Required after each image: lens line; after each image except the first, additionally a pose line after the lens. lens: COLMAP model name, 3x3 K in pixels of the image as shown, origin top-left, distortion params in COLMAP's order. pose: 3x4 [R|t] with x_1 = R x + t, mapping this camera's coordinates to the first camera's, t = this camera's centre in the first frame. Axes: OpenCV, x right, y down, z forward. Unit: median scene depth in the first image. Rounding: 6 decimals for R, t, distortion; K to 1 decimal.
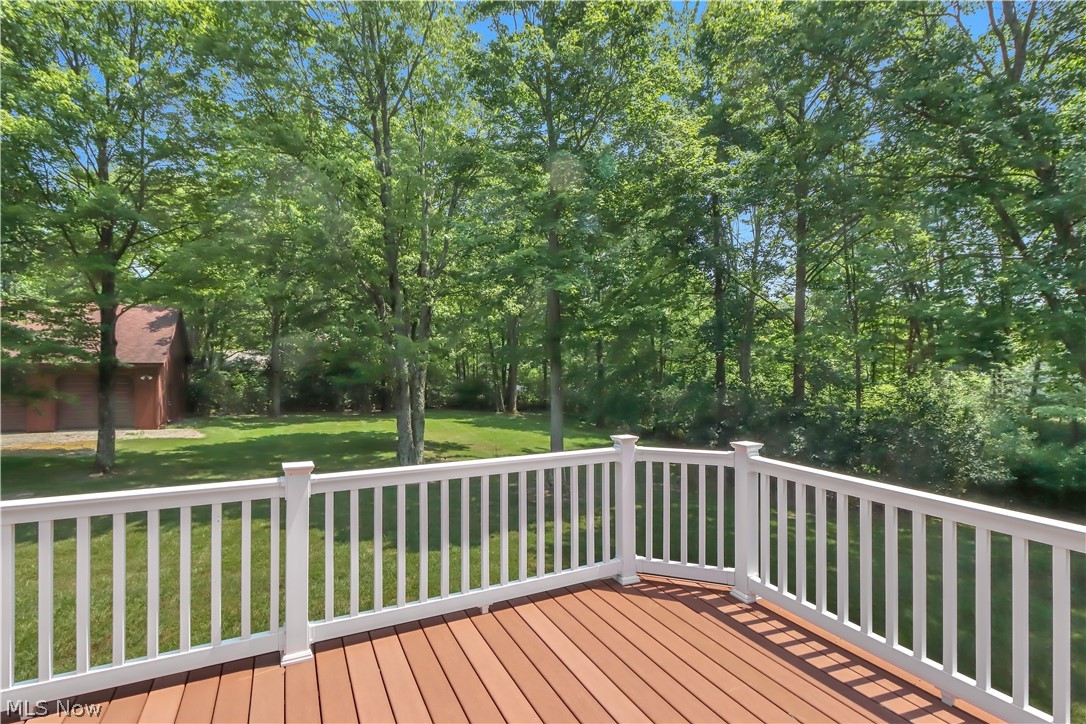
lens RADIAL K [[512.3, 0, 543.0], [0, 512.3, 362.0], [0, 0, 1]] dist [0.001860, -0.000009]
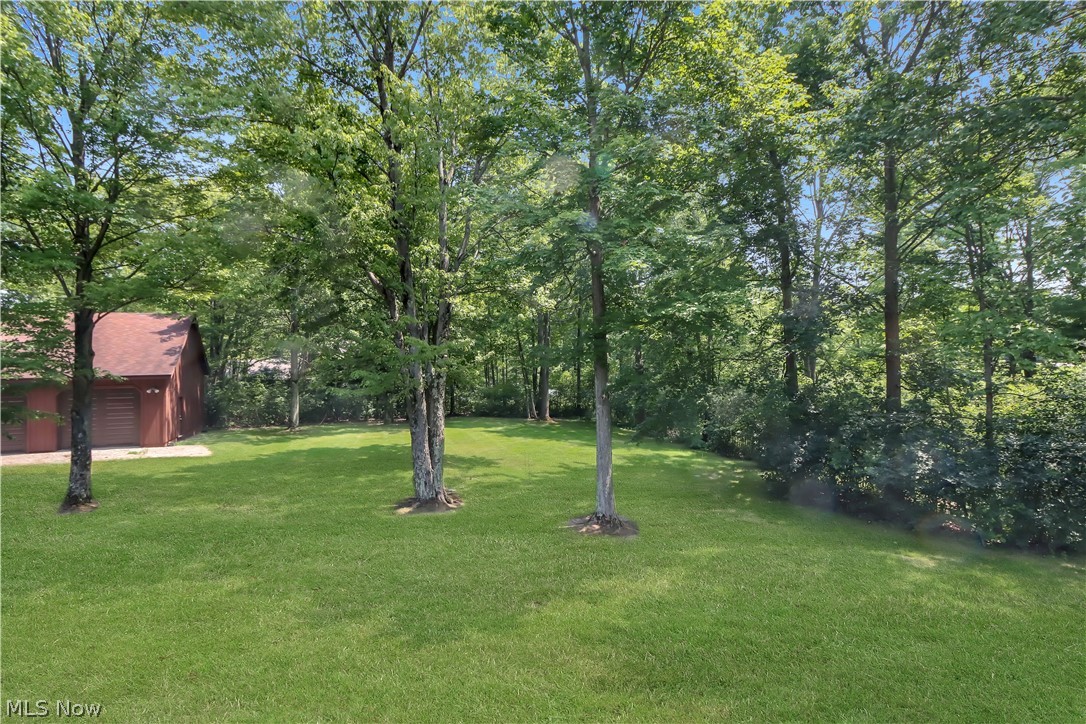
lens RADIAL K [[497.2, 0, 559.4], [0, 497.2, 312.9], [0, 0, 1]] dist [-0.011714, -0.000059]
pose [[0.999429, -0.025956, -0.021655, -0.012376], [0.023606, 0.994453, -0.102503, -0.001016], [0.024195, 0.101933, 0.994497, 0.114979]]
